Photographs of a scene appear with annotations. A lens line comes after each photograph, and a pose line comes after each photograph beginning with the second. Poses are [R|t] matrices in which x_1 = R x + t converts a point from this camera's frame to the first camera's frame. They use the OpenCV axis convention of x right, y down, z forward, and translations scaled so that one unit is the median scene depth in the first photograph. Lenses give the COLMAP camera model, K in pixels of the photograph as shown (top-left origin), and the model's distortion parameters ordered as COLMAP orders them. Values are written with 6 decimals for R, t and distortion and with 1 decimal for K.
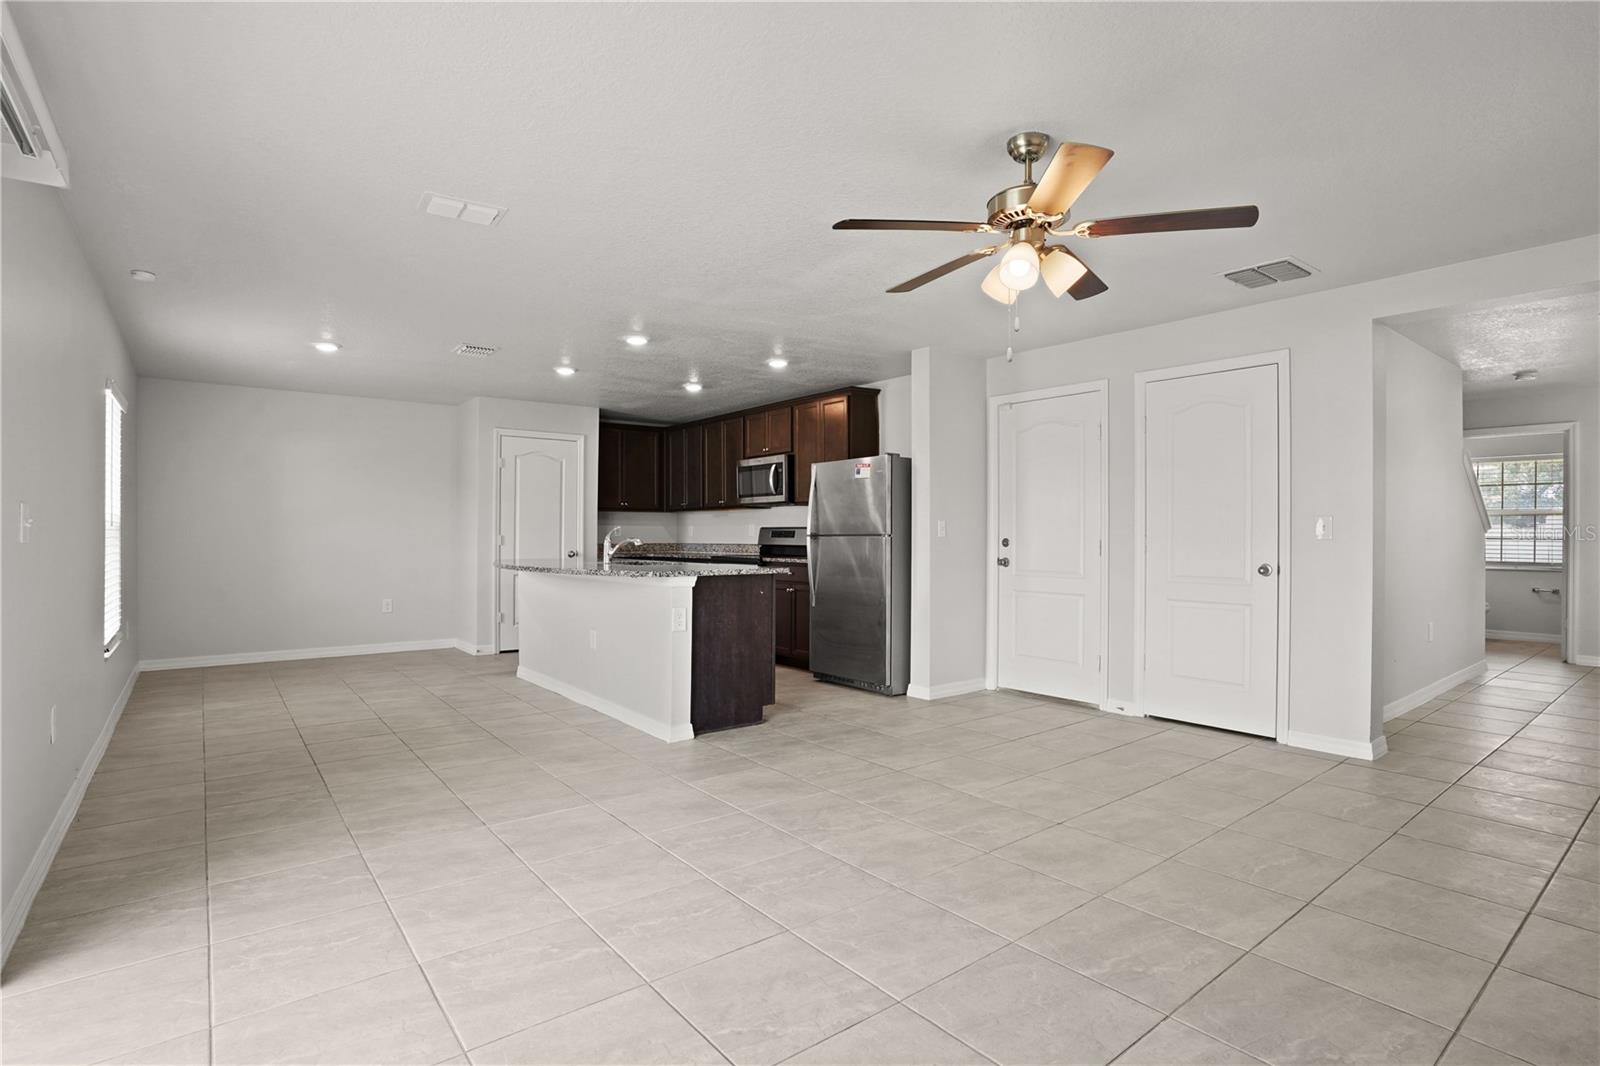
lens RADIAL K [[789.3, 0, 800.0], [0, 789.3, 533.0], [0, 0, 1]] dist [-0.118689, 0.078319]
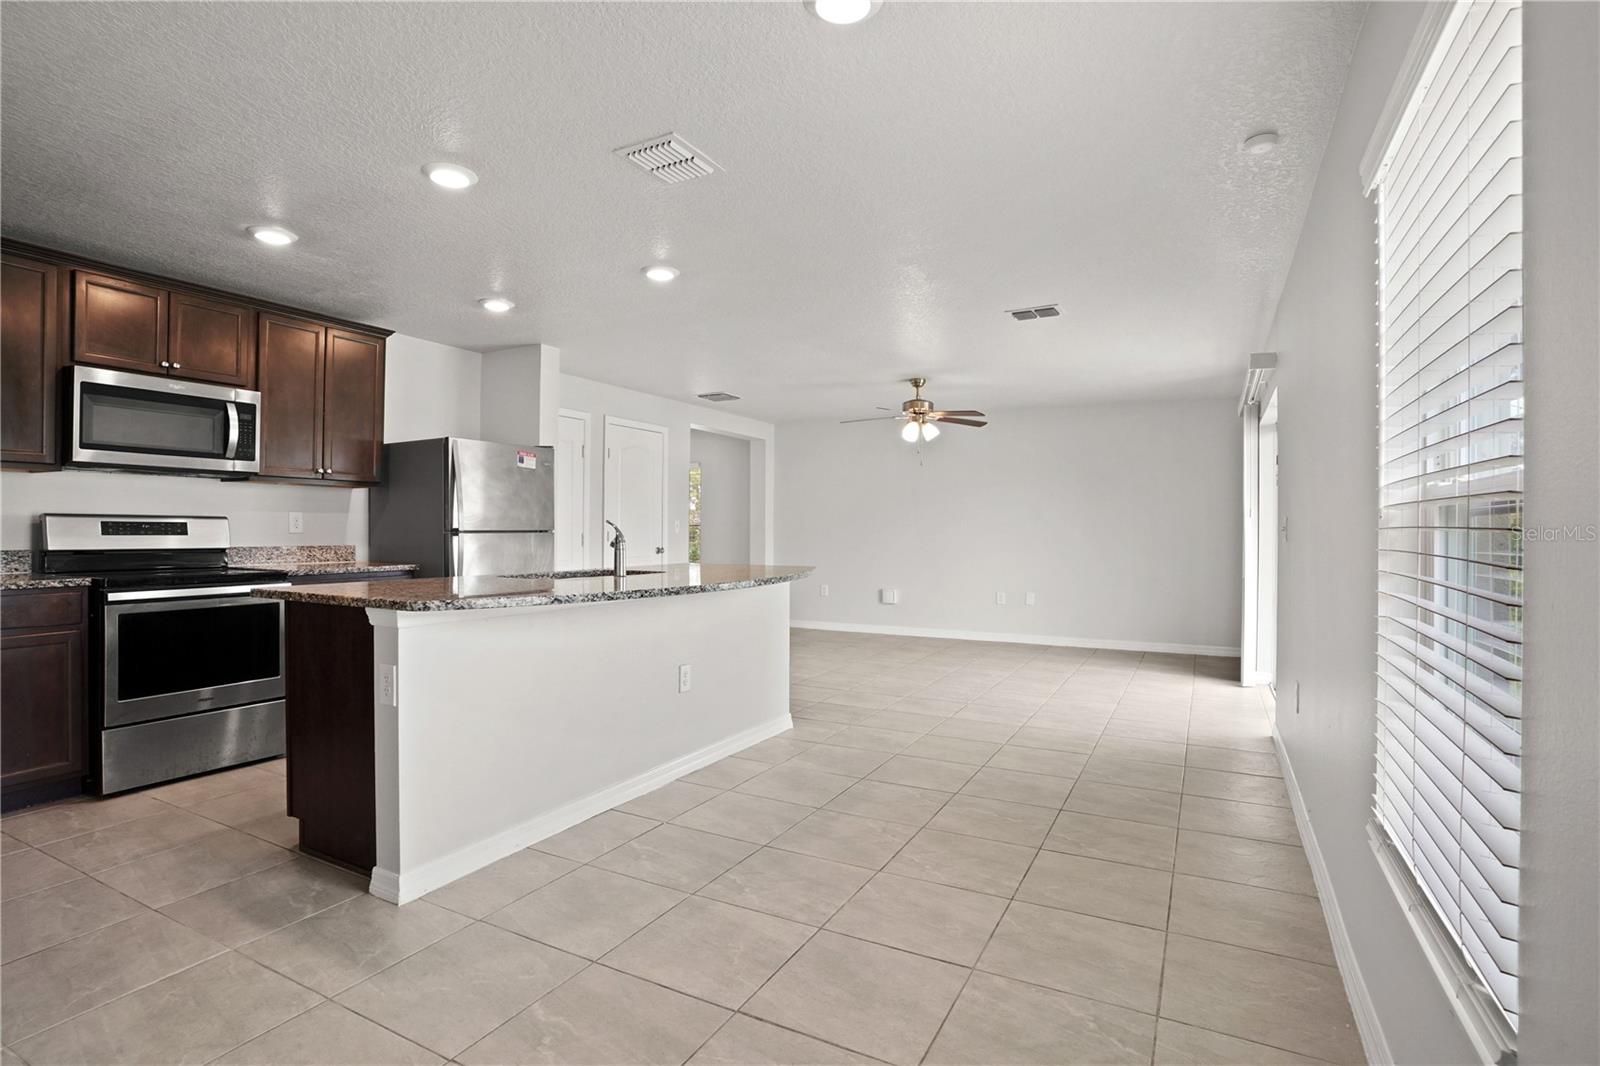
lens RADIAL K [[789.3, 0, 800.0], [0, 789.3, 533.0], [0, 0, 1]] dist [-0.118689, 0.078319]
pose [[-0.398628, -0.004751, 0.917100, -0.689528], [-0.007422, 0.999971, 0.001955, 0.000987], [-0.917083, -0.006027, -0.398652, 0.850395]]
